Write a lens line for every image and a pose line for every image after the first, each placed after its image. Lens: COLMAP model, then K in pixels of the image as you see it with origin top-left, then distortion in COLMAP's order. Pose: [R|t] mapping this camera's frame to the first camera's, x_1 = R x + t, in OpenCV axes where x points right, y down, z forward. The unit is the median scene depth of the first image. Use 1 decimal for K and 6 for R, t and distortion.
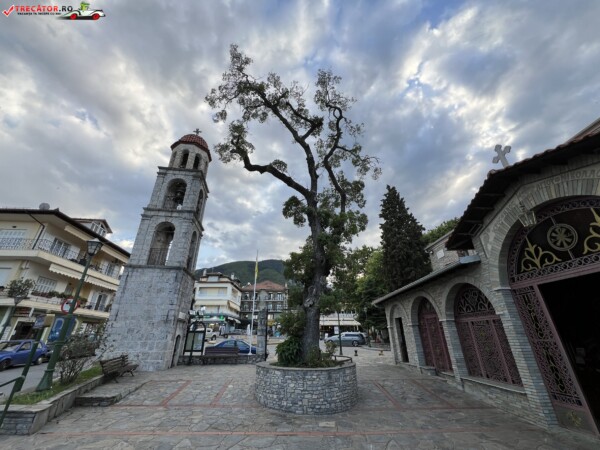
lens RADIAL K [[240.2, 0, 299.4], [0, 240.2, 228.8], [0, 0, 1]] dist [0.006762, -0.000339]
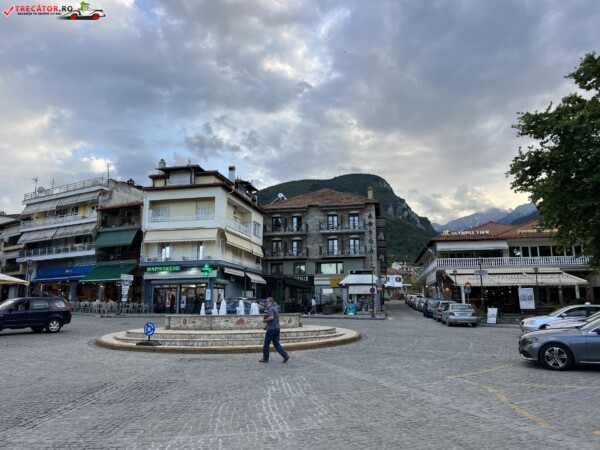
lens RADIAL K [[451.5, 0, 300.2], [0, 451.5, 226.7], [0, 0, 1]] dist [0.059729, -0.056539]
pose [[0.971663, -0.041852, -0.232638, 0.034823], [0.096475, 0.968710, 0.228678, 0.744763], [0.215788, -0.244642, 0.945297, 1.776771]]
